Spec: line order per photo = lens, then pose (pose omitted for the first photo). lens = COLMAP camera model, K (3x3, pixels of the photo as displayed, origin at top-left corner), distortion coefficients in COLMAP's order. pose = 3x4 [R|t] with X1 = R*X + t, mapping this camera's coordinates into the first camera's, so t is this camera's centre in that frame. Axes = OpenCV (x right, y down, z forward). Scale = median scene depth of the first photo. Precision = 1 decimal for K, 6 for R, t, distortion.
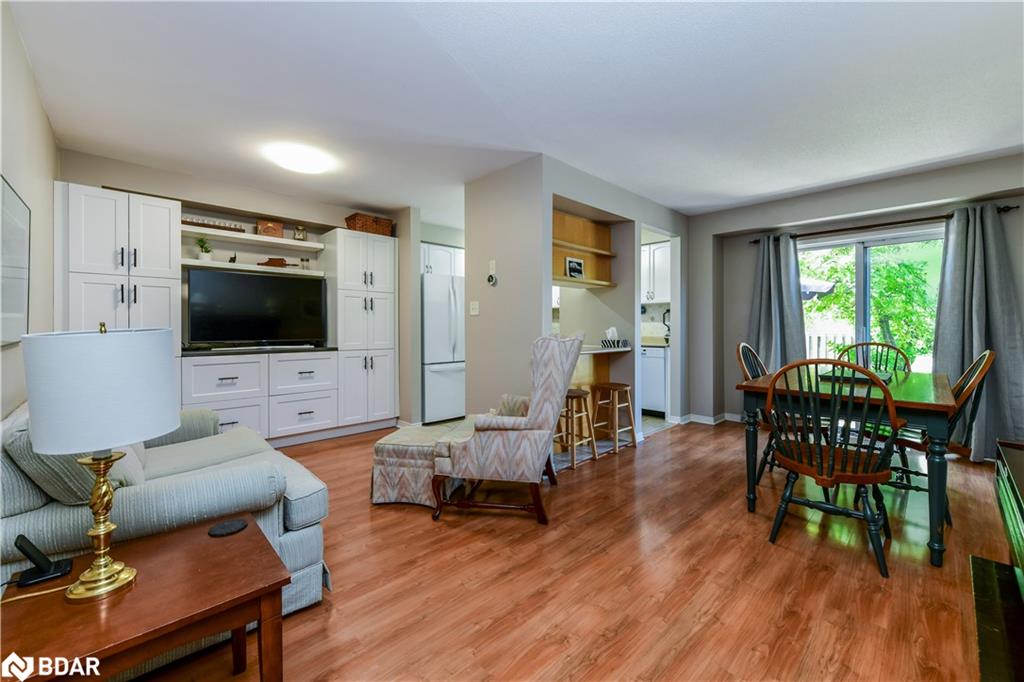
lens RADIAL K [[413.8, 0, 511.9], [0, 413.8, 333.3], [0, 0, 1]] dist [-0.000519, -0.000338]
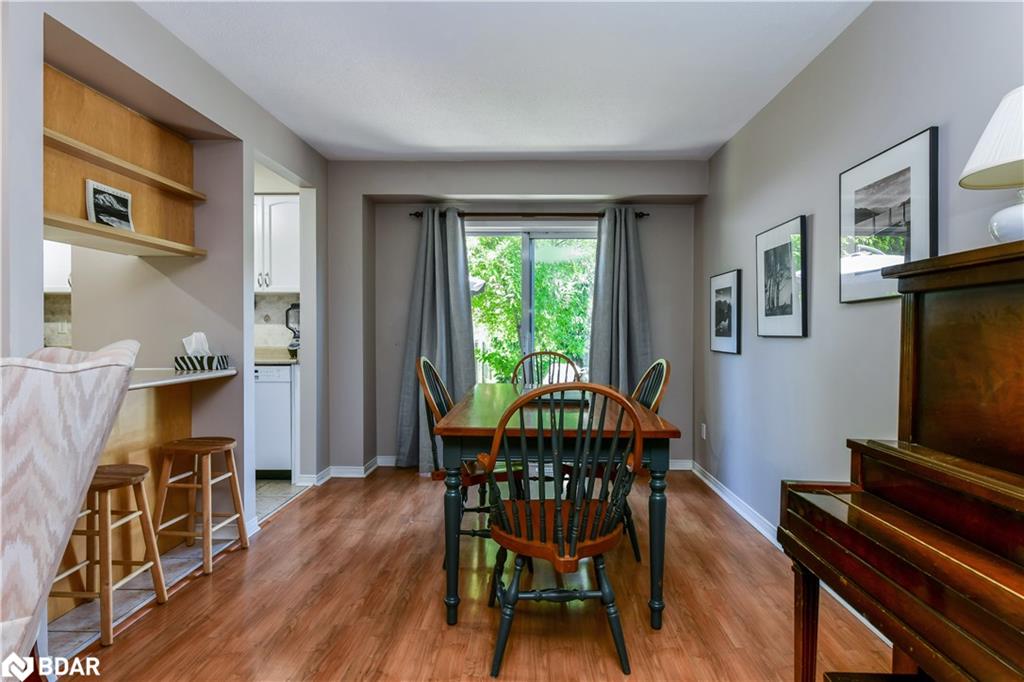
lens RADIAL K [[555.7, 0, 513.9], [0, 555.7, 336.6], [0, 0, 1]] dist [0.014127, -0.004078]
pose [[0.714380, -0.002825, 0.699752, 0.034290], [0.006893, 0.999972, -0.002999, -0.004566], [-0.699724, 0.006966, 0.714379, 0.219980]]
